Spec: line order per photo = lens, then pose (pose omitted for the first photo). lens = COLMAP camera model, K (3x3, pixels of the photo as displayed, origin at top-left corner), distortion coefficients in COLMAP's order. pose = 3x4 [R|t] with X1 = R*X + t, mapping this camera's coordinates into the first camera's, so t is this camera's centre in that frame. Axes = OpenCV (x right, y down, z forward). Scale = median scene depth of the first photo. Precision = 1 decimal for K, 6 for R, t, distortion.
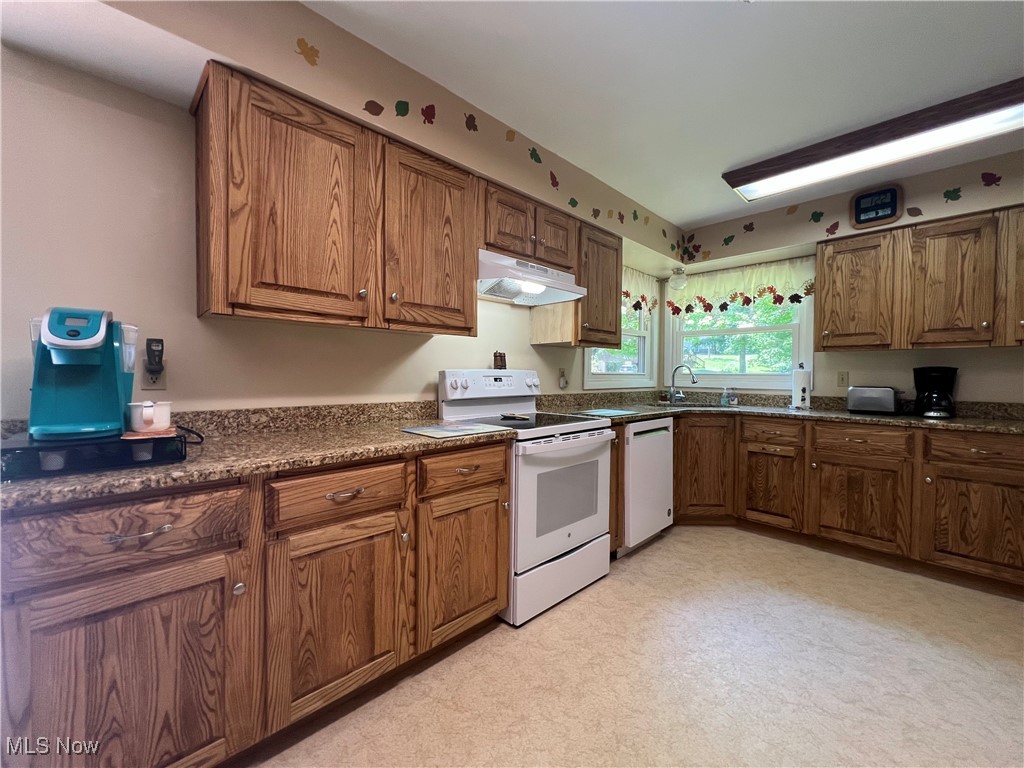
lens RADIAL K [[409.9, 0, 512.4], [0, 409.9, 382.4], [0, 0, 1]] dist [-0.001660, 0.000819]
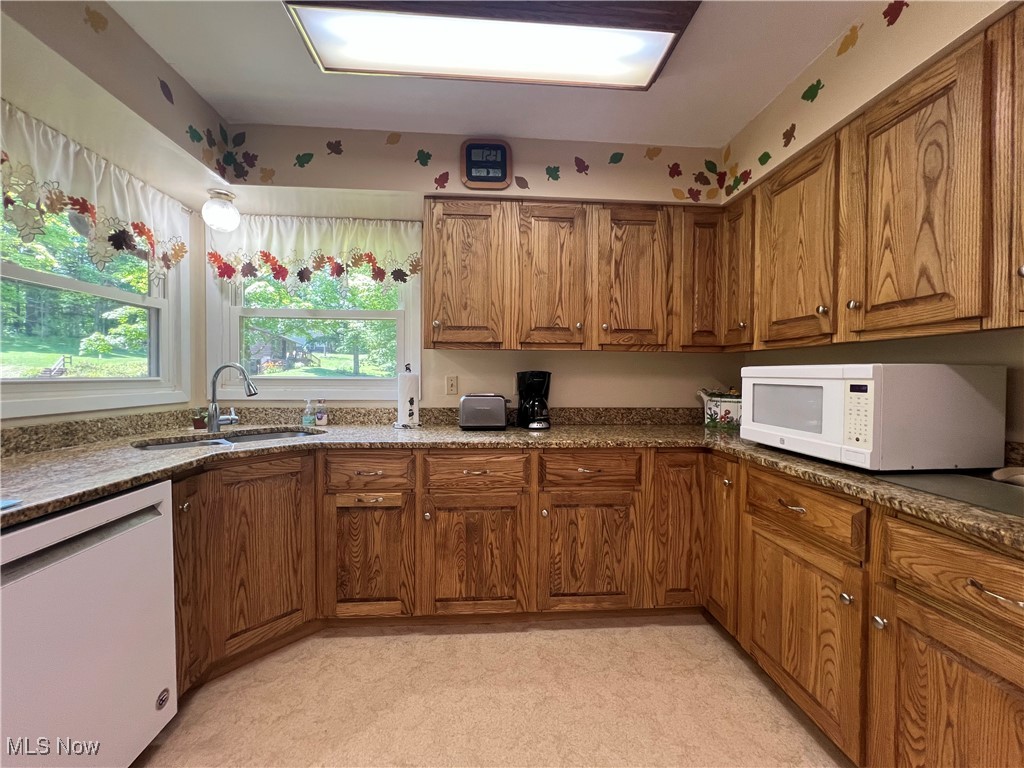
lens RADIAL K [[409.9, 0, 512.4], [0, 409.9, 382.4], [0, 0, 1]] dist [-0.001660, 0.000819]
pose [[0.643094, -0.016415, 0.765611, 0.306724], [0.013392, 0.999858, 0.010189, -0.022446], [-0.765670, 0.003701, 0.643223, 0.448285]]
